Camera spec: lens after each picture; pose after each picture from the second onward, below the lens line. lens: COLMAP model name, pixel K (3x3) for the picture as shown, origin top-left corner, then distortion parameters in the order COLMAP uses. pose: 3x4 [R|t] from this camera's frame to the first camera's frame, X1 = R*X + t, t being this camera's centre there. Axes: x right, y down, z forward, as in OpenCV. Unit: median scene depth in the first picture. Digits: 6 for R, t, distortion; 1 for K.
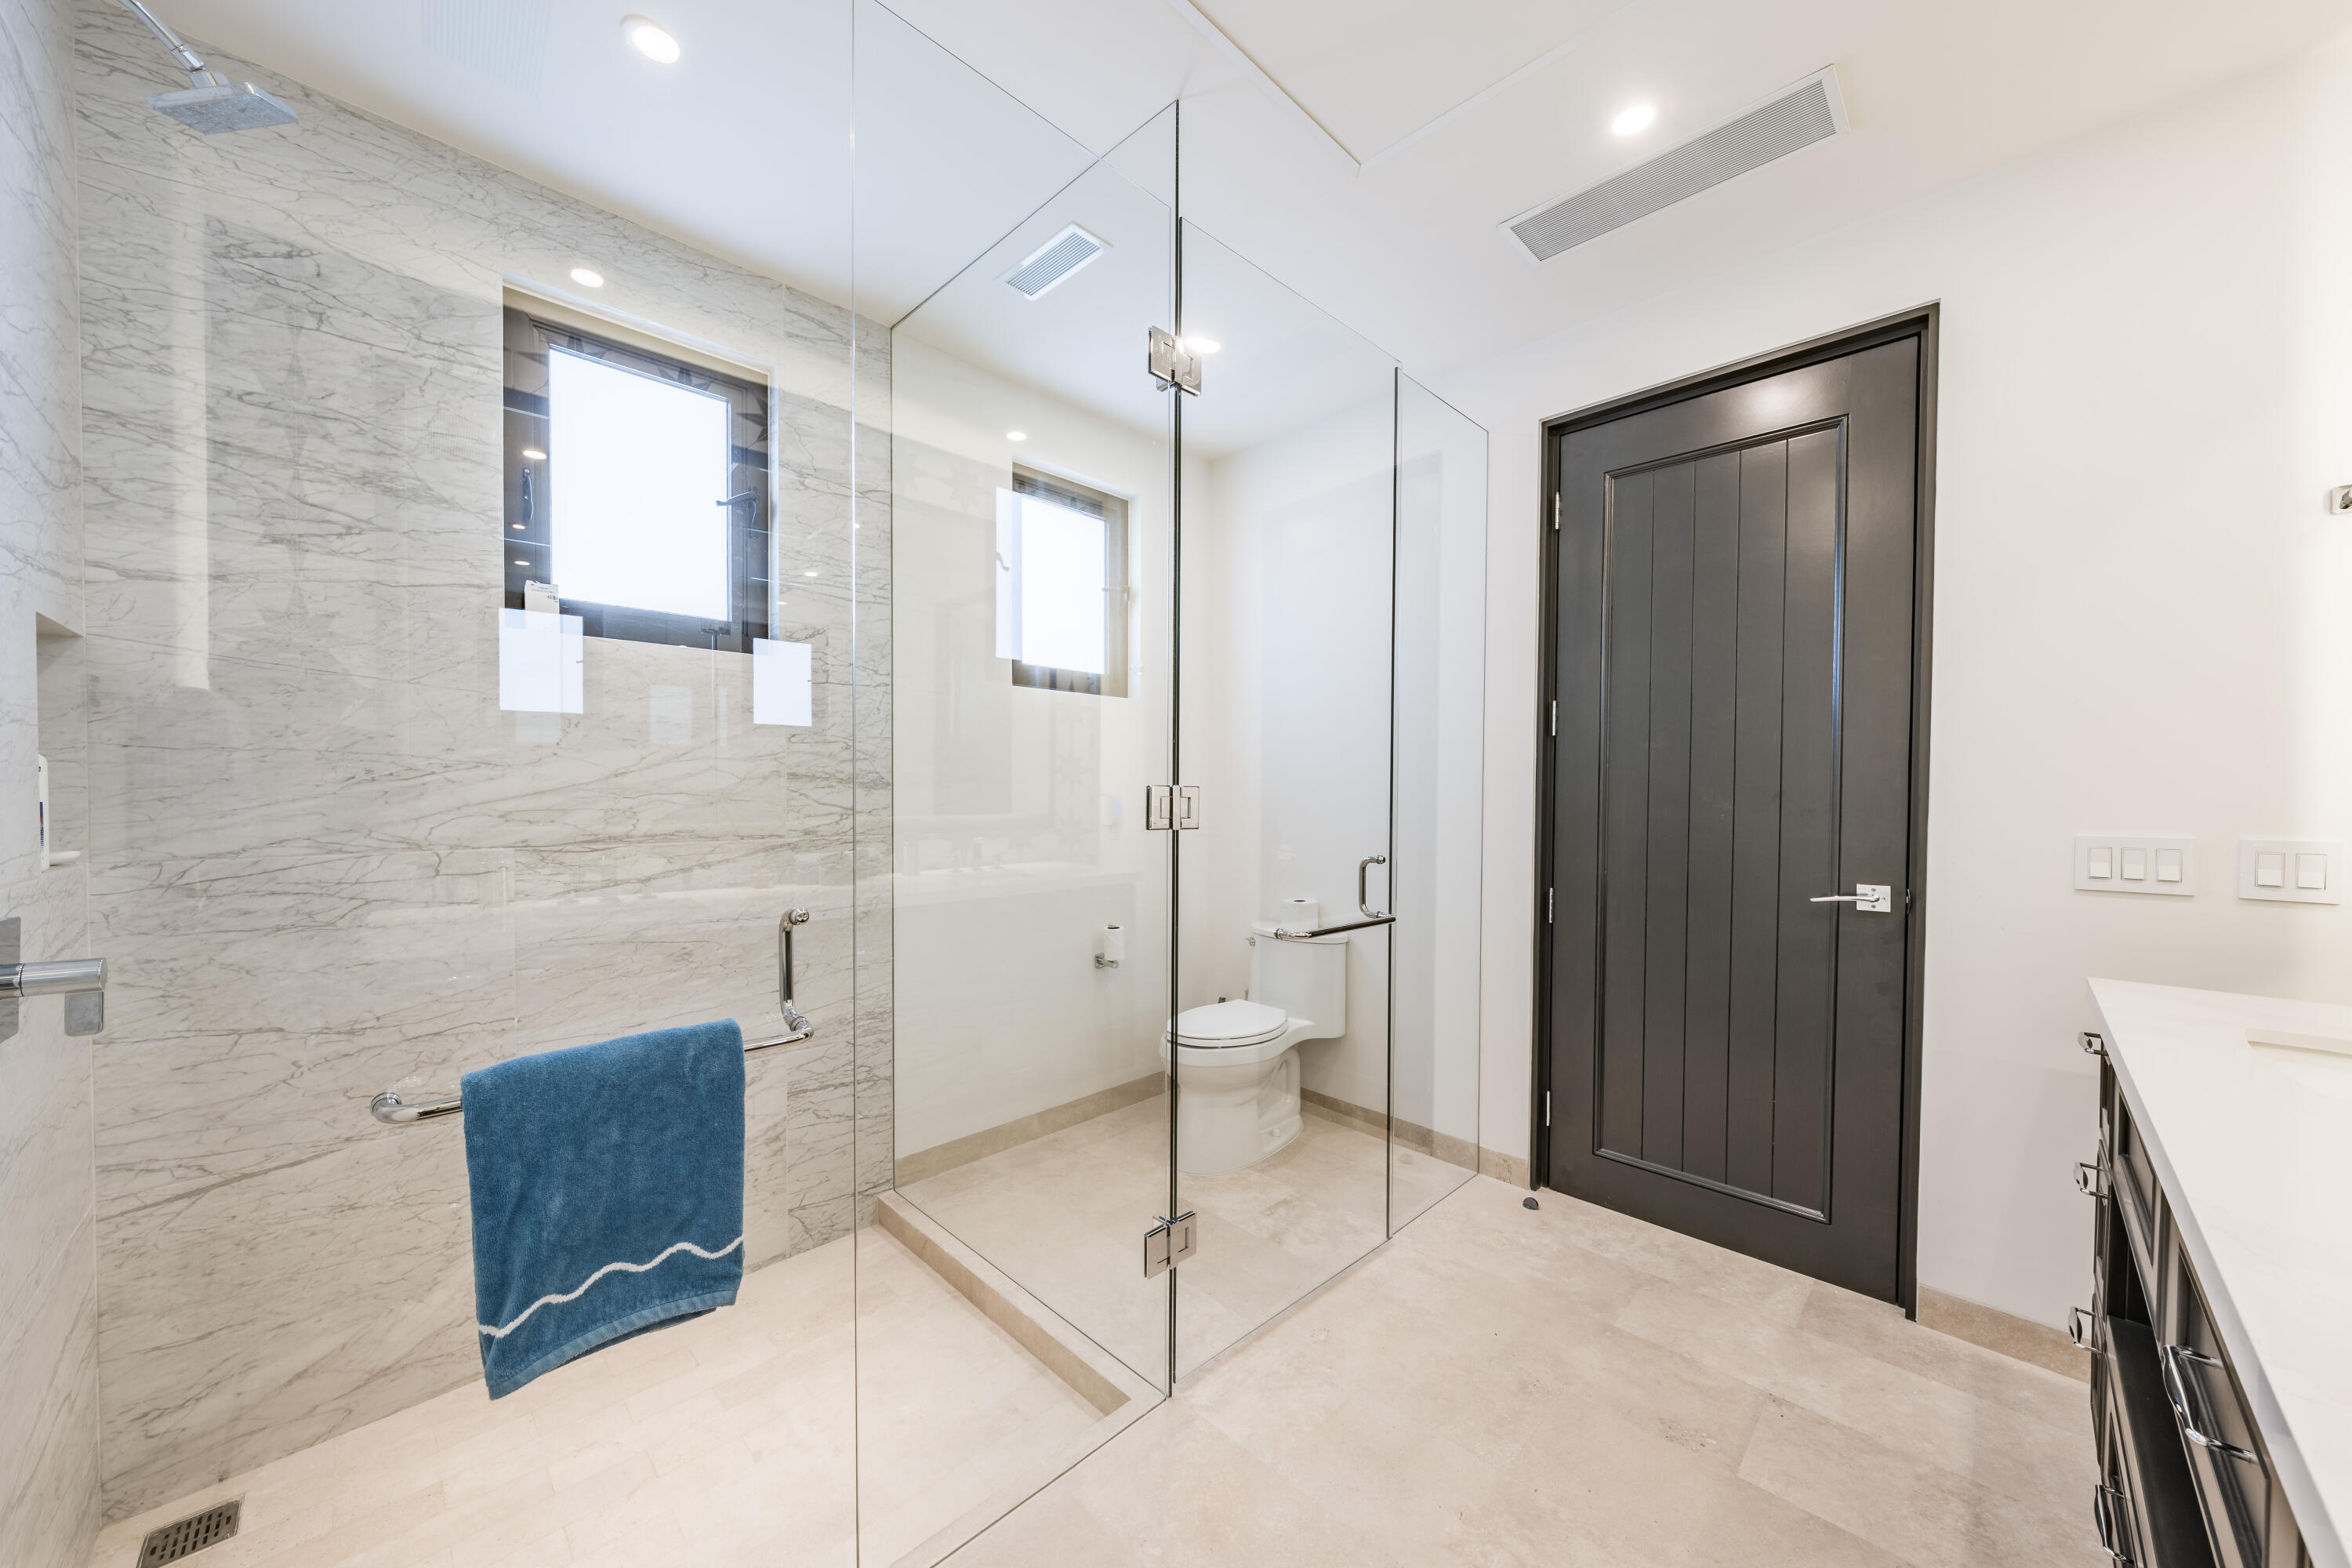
lens RADIAL K [[831.8, 0, 1173.7], [0, 831.8, 812.6], [0, 0, 1]] dist [-0.000209, 0.000065]
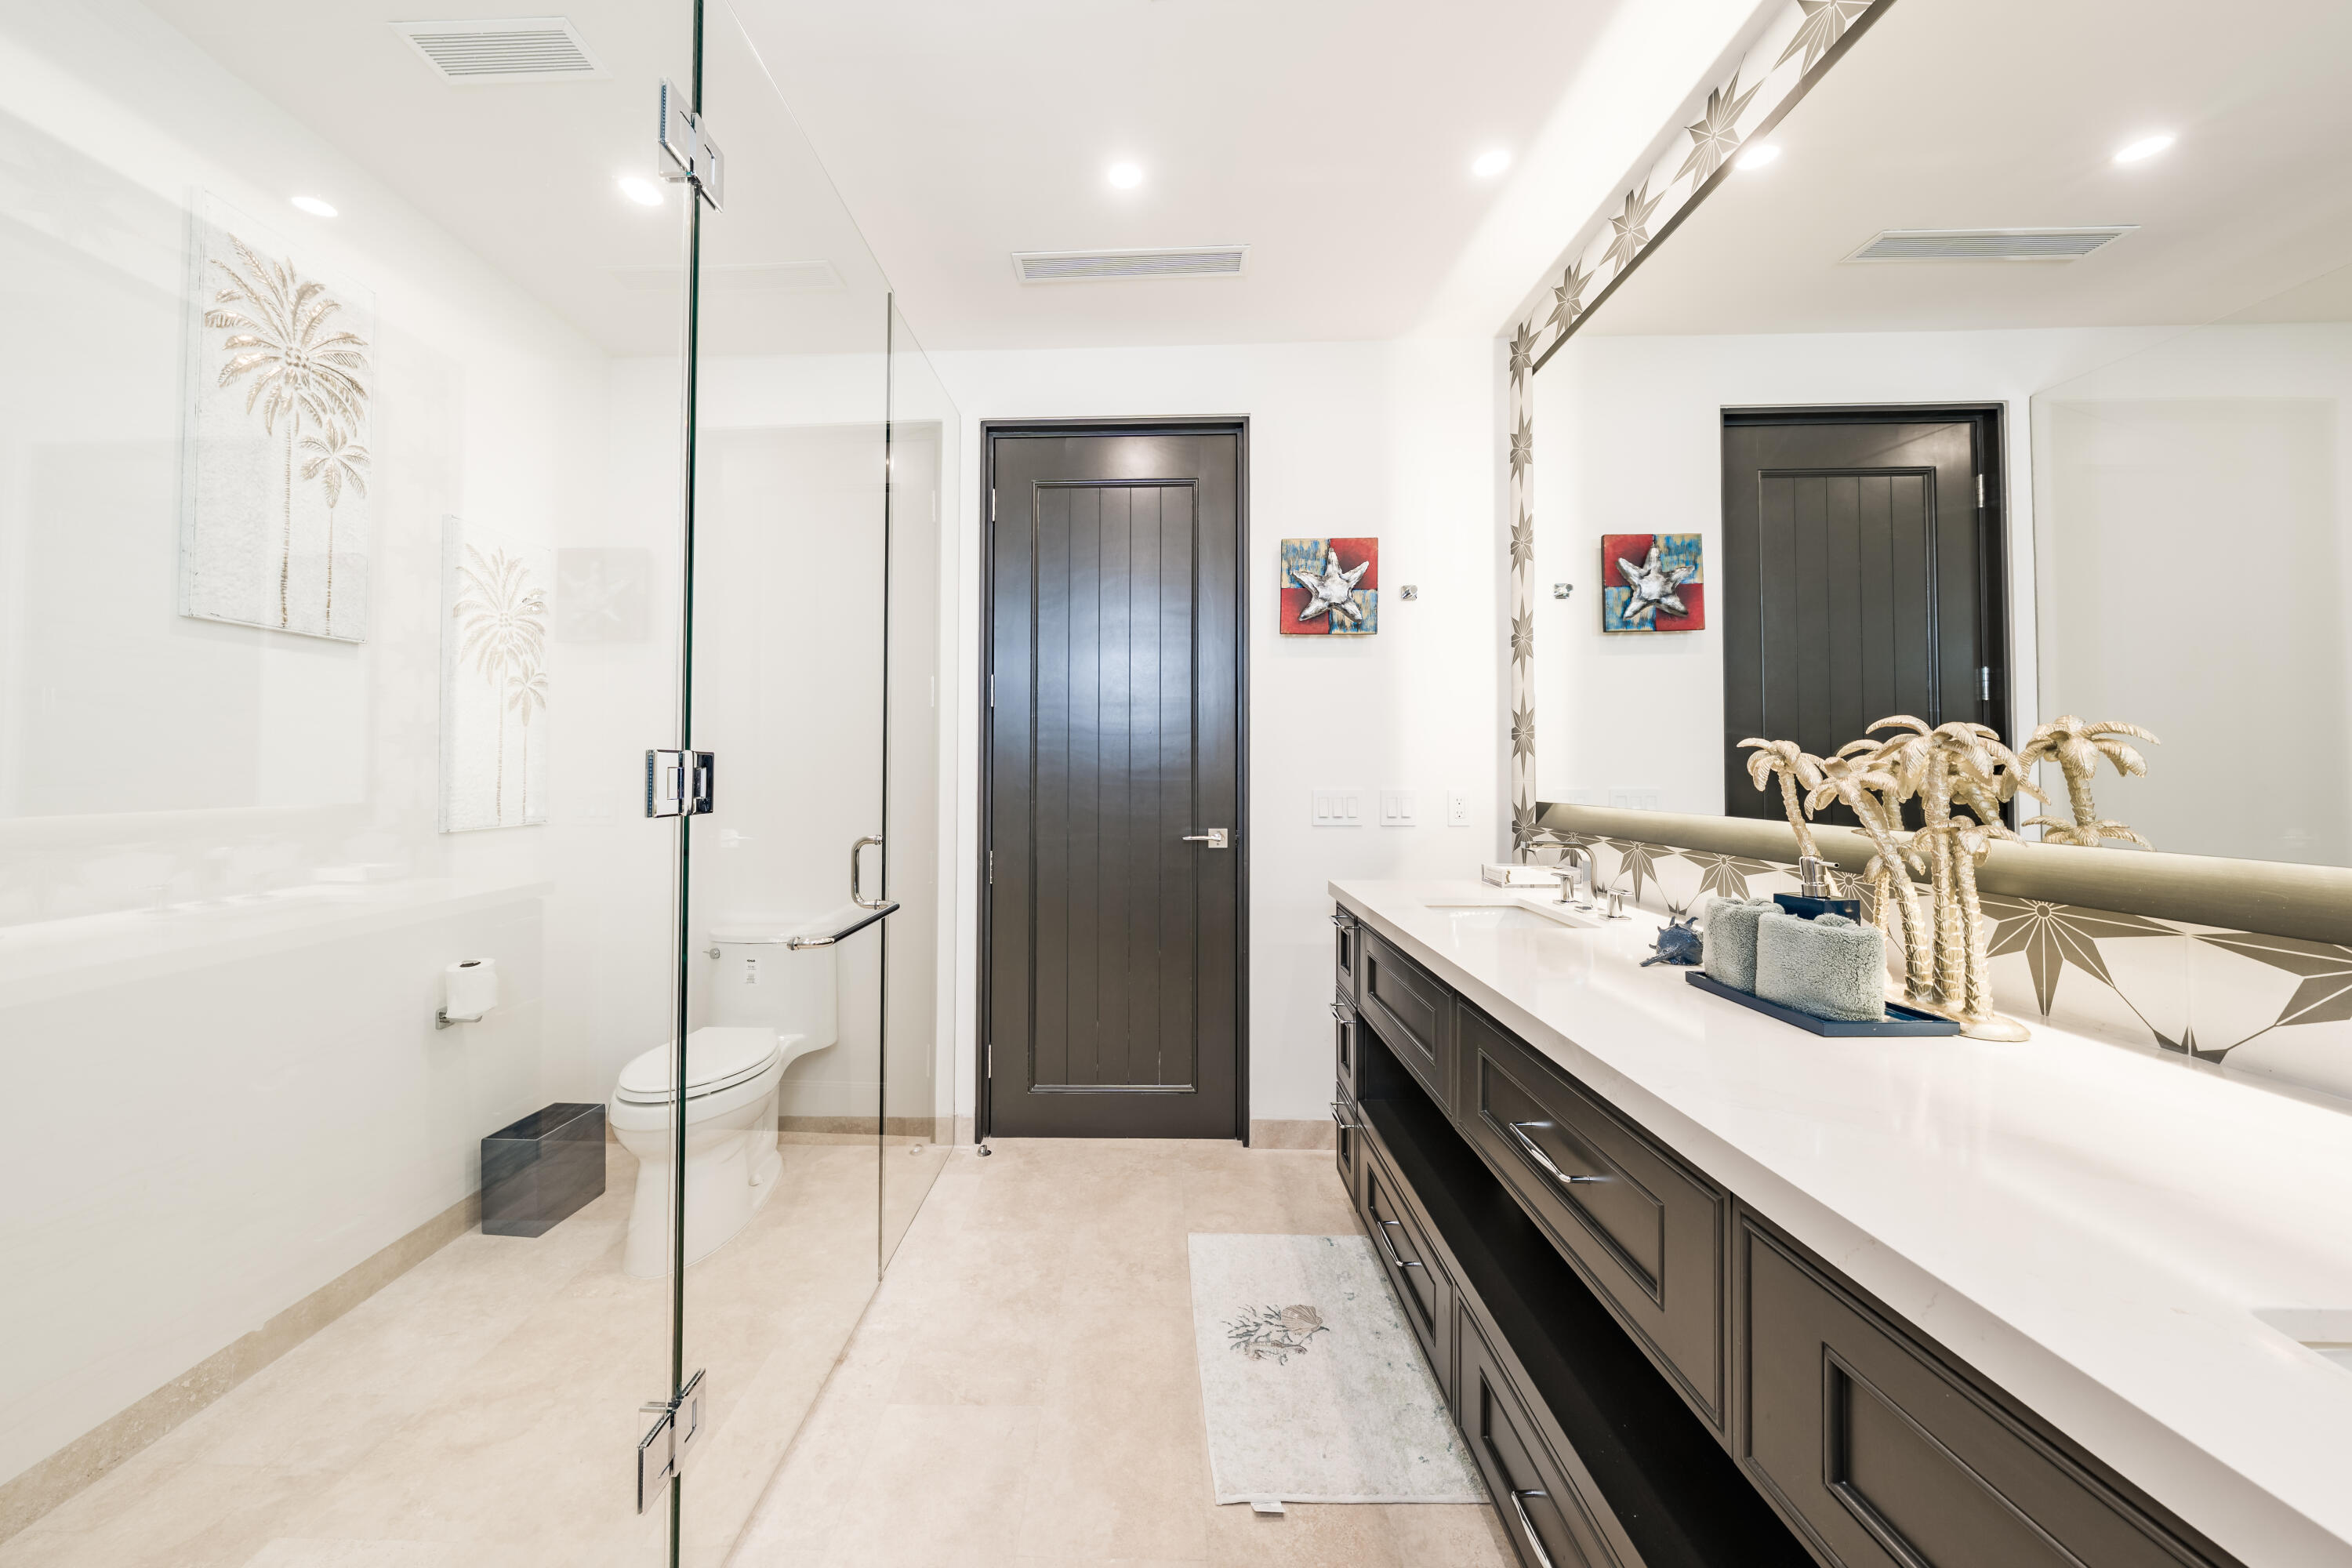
lens RADIAL K [[777.4, 0, 1176.5], [0, 777.4, 751.5], [0, 0, 1]] dist [0.017288, 0.000070]
pose [[0.732760, 0.009081, 0.680427, -0.075570], [0.014246, 0.999487, -0.028681, -0.003426], [-0.680338, 0.030710, 0.732255, 0.125268]]
